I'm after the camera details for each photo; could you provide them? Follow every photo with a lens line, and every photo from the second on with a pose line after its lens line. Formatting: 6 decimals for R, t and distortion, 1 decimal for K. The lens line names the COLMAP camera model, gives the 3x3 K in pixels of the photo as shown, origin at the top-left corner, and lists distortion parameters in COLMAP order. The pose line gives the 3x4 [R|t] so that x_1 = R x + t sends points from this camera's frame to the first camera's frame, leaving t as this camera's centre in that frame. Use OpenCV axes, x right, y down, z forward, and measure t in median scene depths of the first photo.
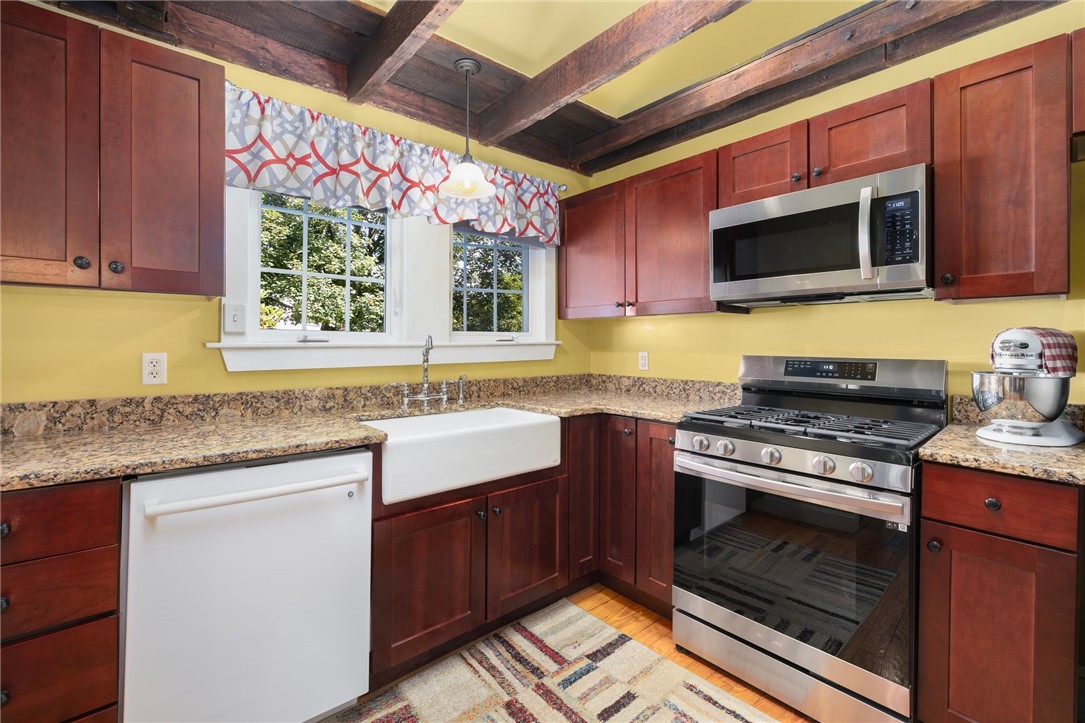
lens RADIAL K [[461.9, 0, 533.7], [0, 461.9, 344.6], [0, 0, 1]] dist [-0.000216, 0.000093]
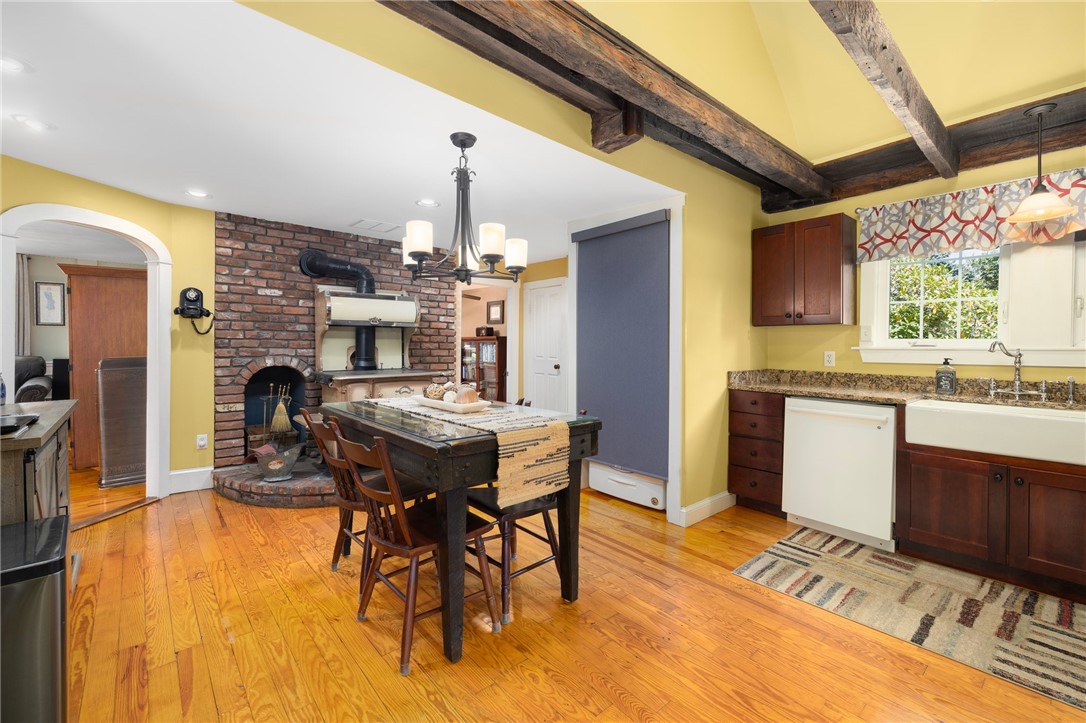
lens RADIAL K [[462.3, 0, 534.2], [0, 462.3, 344.6], [0, 0, 1]] dist [-0.000216, 0.000093]
pose [[-0.001650, -0.005310, -0.999985, 1.082035], [-0.010301, 0.999933, -0.005293, 0.009988], [0.999946, 0.010292, -0.001705, -0.284835]]
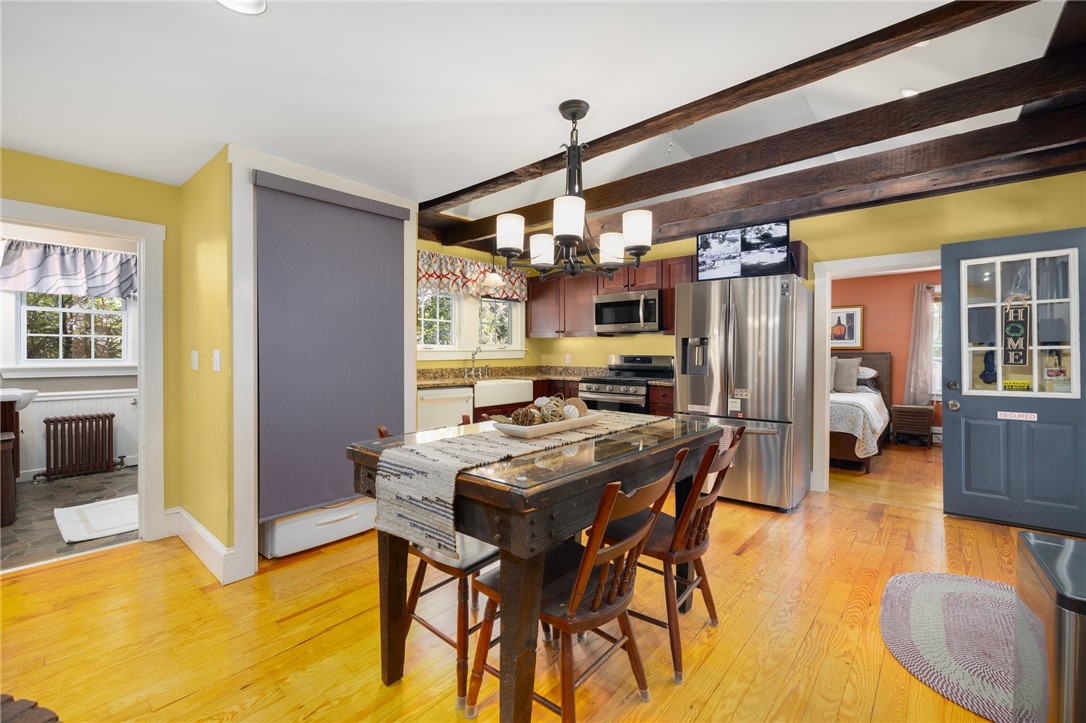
lens RADIAL K [[455.8, 0, 543.0], [0, 455.8, 361.5], [0, 0, 1]] dist [-0.003699, -0.000733]
pose [[0.986745, -0.004838, 0.162207, -0.290015], [0.001874, 0.999829, 0.018420, 0.015758], [-0.162268, -0.017872, 0.986585, -1.409459]]
